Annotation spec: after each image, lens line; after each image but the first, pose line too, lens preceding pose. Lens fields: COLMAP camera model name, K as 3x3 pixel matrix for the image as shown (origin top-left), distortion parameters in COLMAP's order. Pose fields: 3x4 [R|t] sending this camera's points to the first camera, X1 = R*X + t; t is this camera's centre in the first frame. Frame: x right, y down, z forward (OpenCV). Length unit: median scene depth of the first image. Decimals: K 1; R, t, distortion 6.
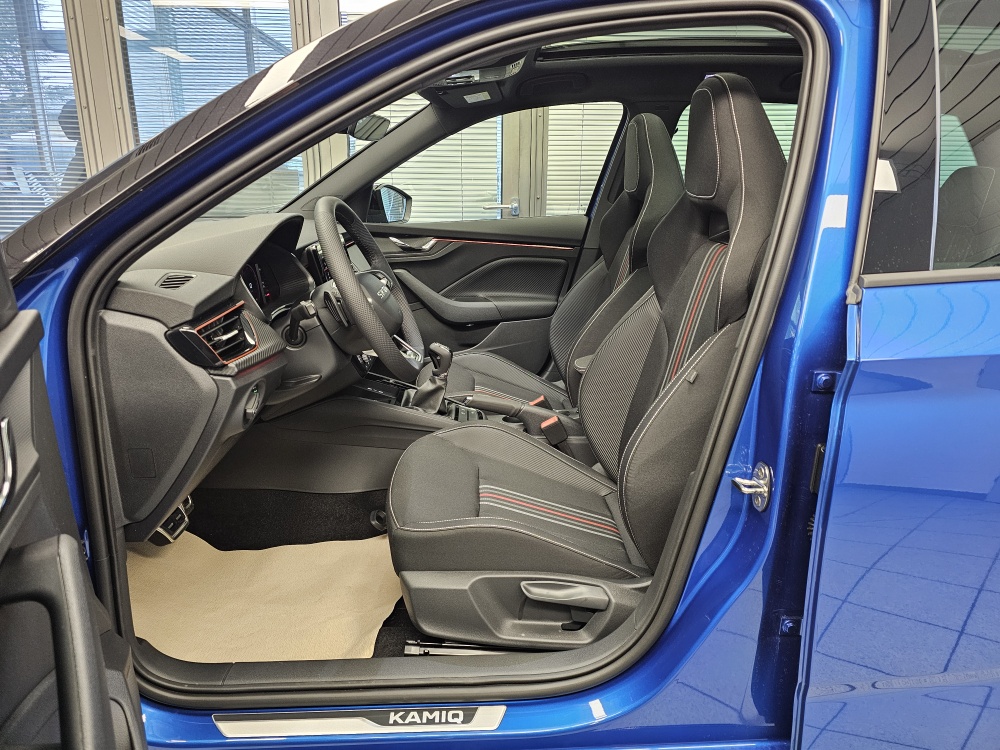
lens RADIAL K [[676.1, 0, 498.8], [0, 676.1, 373.7], [0, 0, 1]] dist [0.026859, -0.020885]
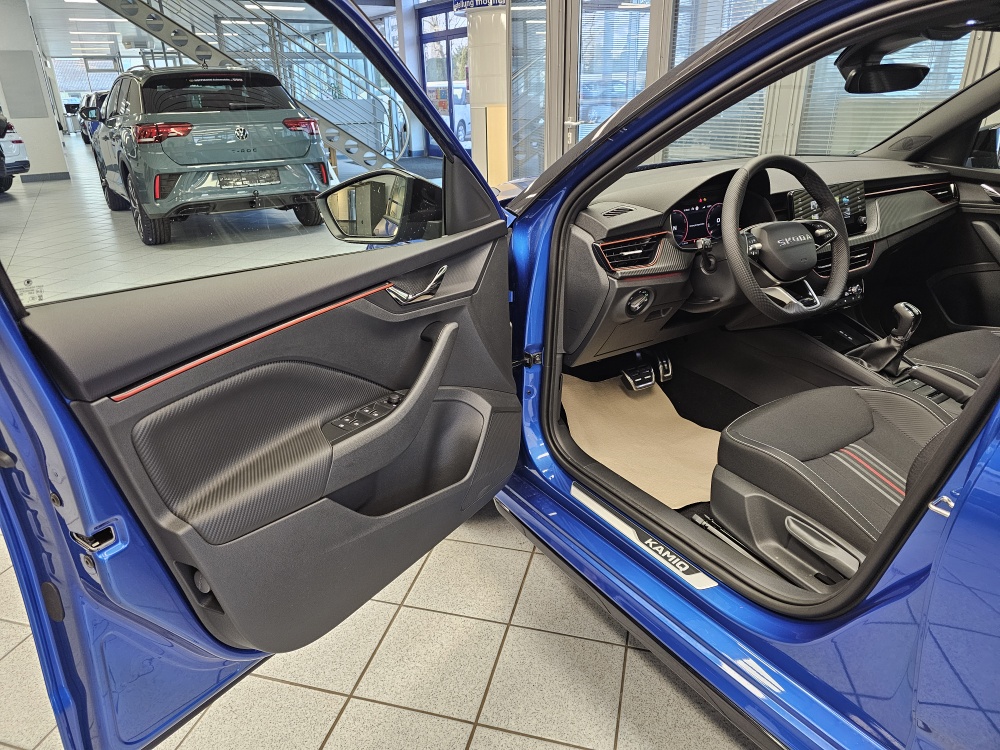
lens RADIAL K [[676.1, 0, 491.4], [0, 676.1, 403.0], [0, 0, 1]] dist [0.026859, -0.020885]
pose [[0.483652, 0.356084, -0.799553, 0.702914], [-0.214664, 0.933861, 0.286048, -0.098951], [0.848528, 0.033287, 0.528102, -0.040290]]
